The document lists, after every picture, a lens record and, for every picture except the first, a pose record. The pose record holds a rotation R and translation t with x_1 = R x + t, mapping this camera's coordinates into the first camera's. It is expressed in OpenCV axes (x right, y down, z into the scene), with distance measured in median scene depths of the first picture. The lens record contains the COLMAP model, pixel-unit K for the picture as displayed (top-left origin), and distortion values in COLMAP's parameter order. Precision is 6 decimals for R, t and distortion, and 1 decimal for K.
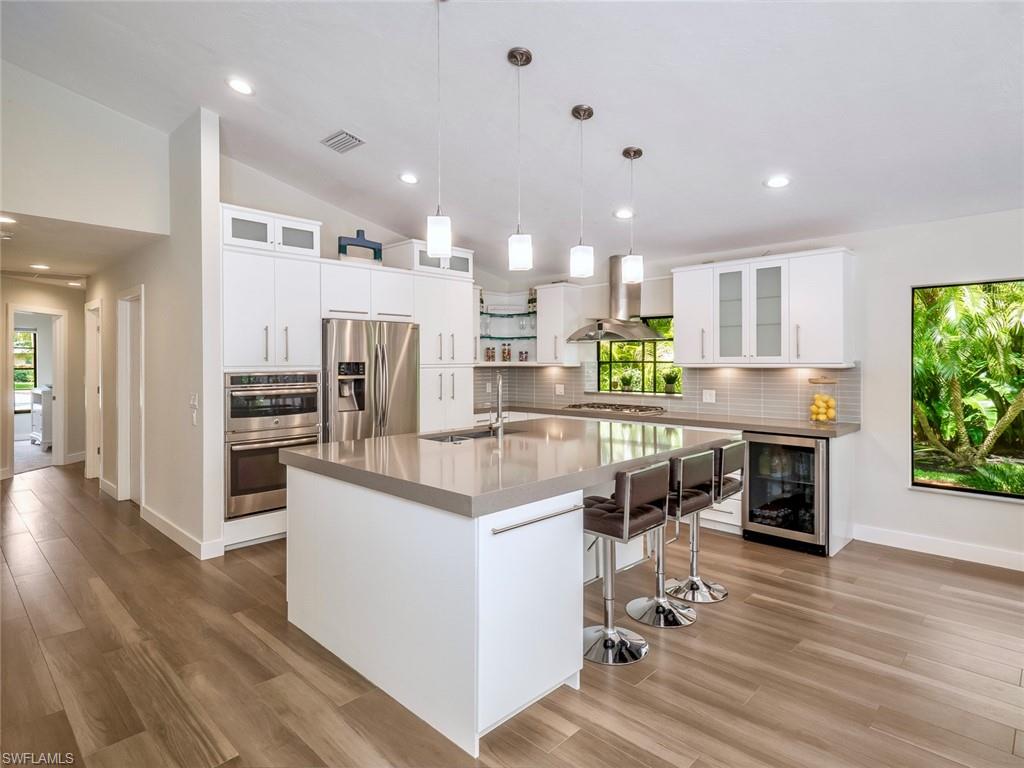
lens RADIAL K [[563.6, 0, 505.8], [0, 563.6, 362.8], [0, 0, 1]] dist [0.020136, -0.001092]
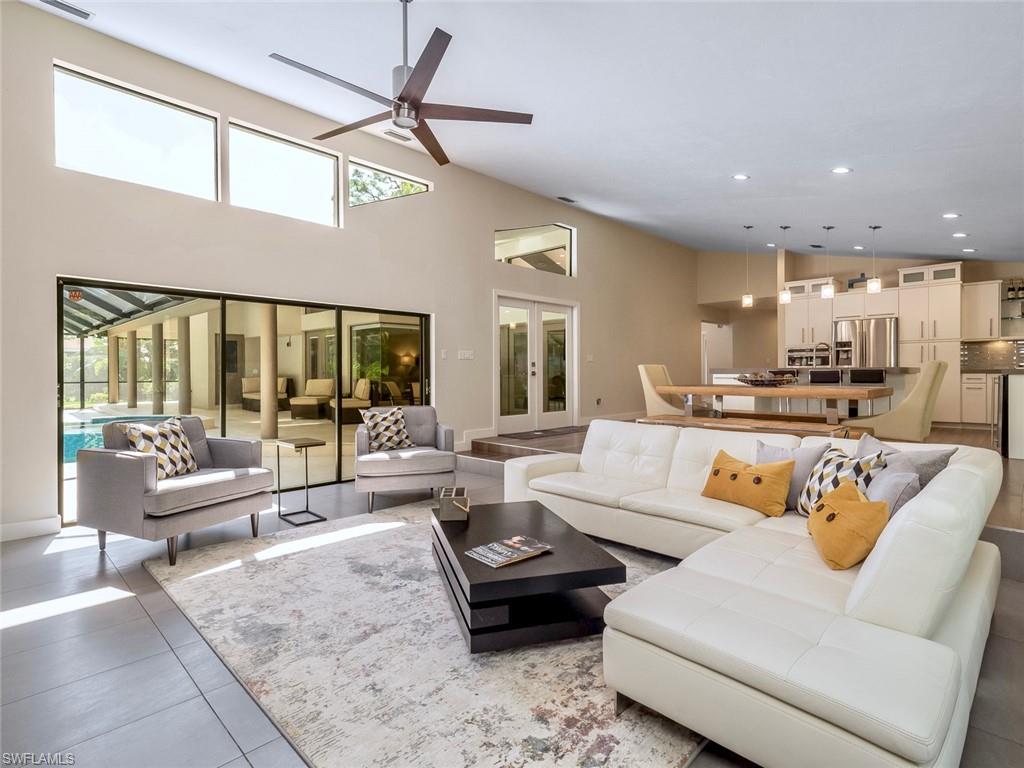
lens RADIAL K [[519.6, 0, 505.0], [0, 519.6, 371.2], [0, 0, 1]] dist [0.015781, -0.001024]
pose [[-0.014486, 0.001382, -0.999894, 1.679574], [0.001580, 0.999998, 0.001359, 0.104359], [0.999894, -0.001560, -0.014488, -0.216542]]
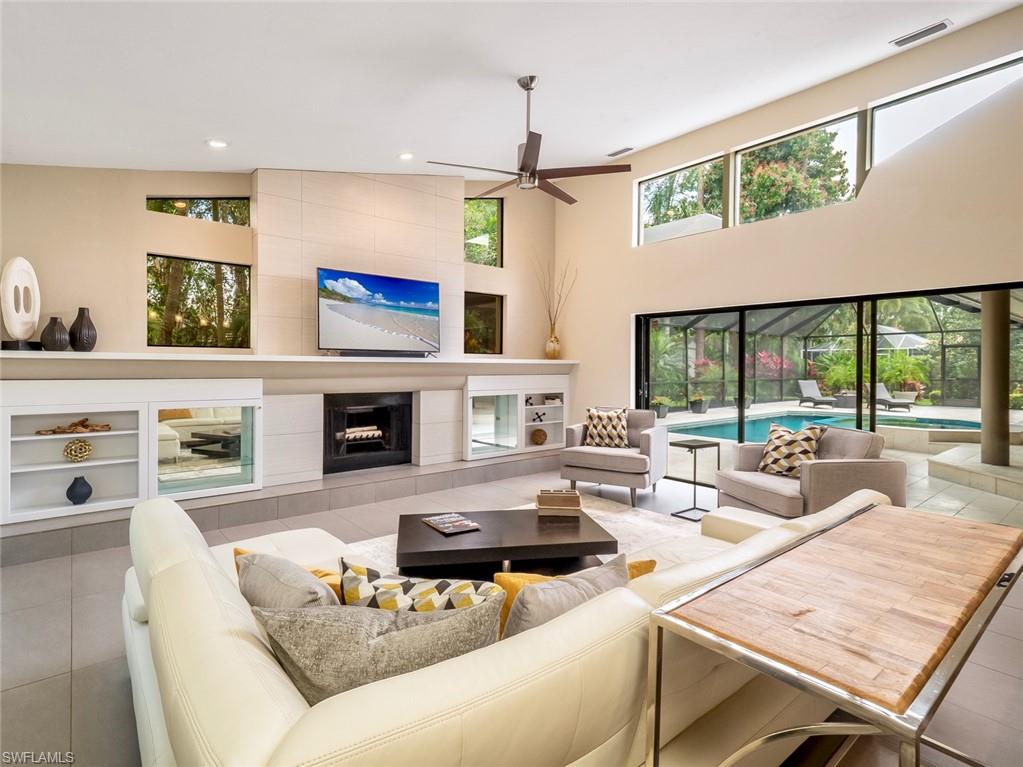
lens RADIAL K [[519.1, 0, 504.5], [0, 519.1, 370.7], [0, 0, 1]] dist [0.015781, -0.001024]
pose [[-0.993509, -0.003506, 0.113697, 1.006758], [-0.002200, 0.999930, 0.011607, 0.080814], [-0.113730, 0.011281, -0.993448, 0.441334]]
